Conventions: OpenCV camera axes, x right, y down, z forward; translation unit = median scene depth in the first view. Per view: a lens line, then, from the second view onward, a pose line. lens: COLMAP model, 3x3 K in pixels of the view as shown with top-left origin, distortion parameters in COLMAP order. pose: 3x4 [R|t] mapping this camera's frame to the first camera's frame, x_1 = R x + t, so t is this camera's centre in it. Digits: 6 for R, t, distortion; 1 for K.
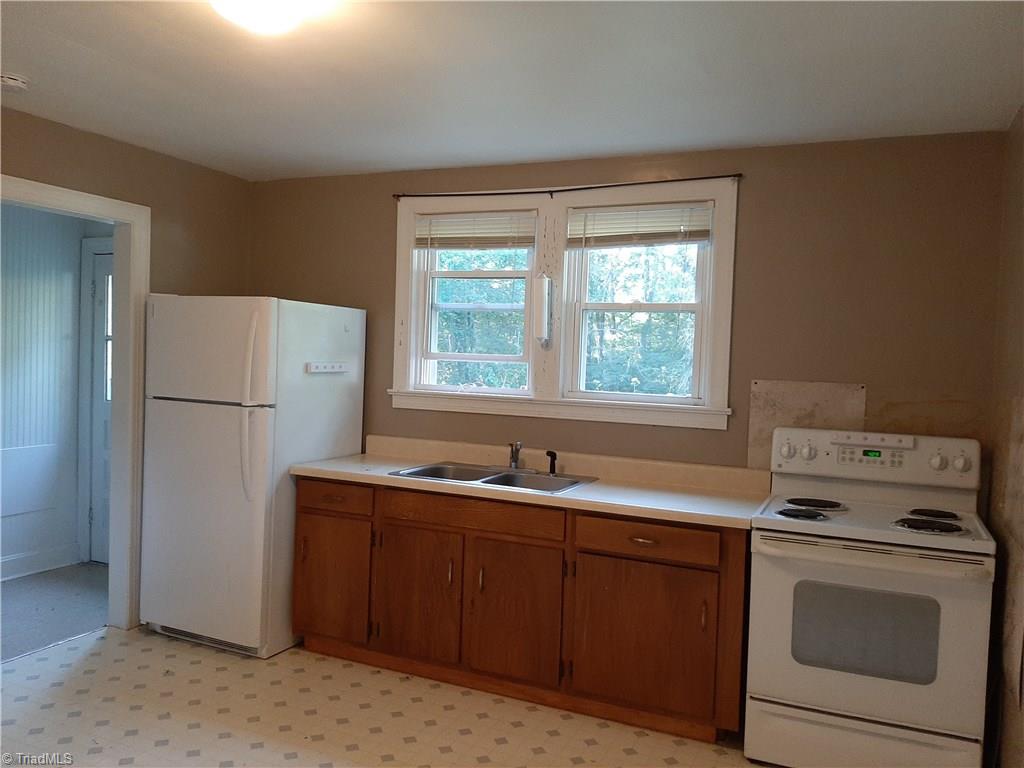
lens RADIAL K [[794.9, 0, 516.3], [0, 794.9, 385.9], [0, 0, 1]] dist [0.054715, -0.029046]
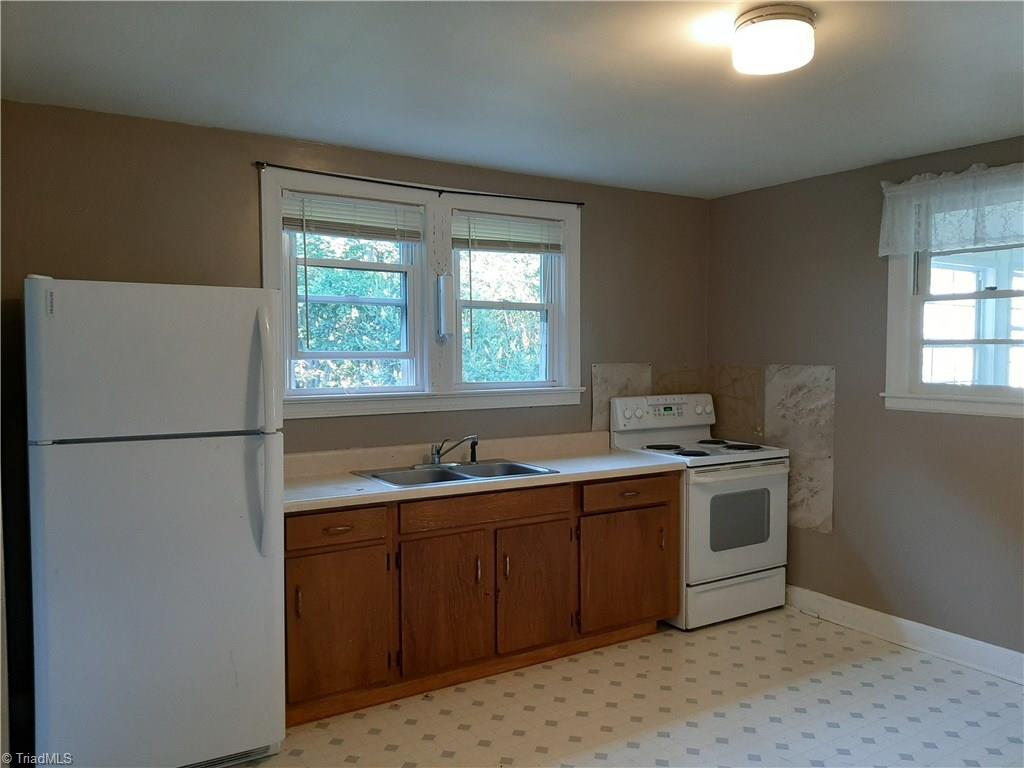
lens RADIAL K [[794.9, 0, 517.4], [0, 794.9, 382.9], [0, 0, 1]] dist [0.054715, -0.029046]
pose [[0.546722, -0.069595, 0.834417, -0.844771], [0.050833, 0.997460, 0.049888, -0.046788], [-0.835770, 0.015141, 0.548871, 0.387836]]
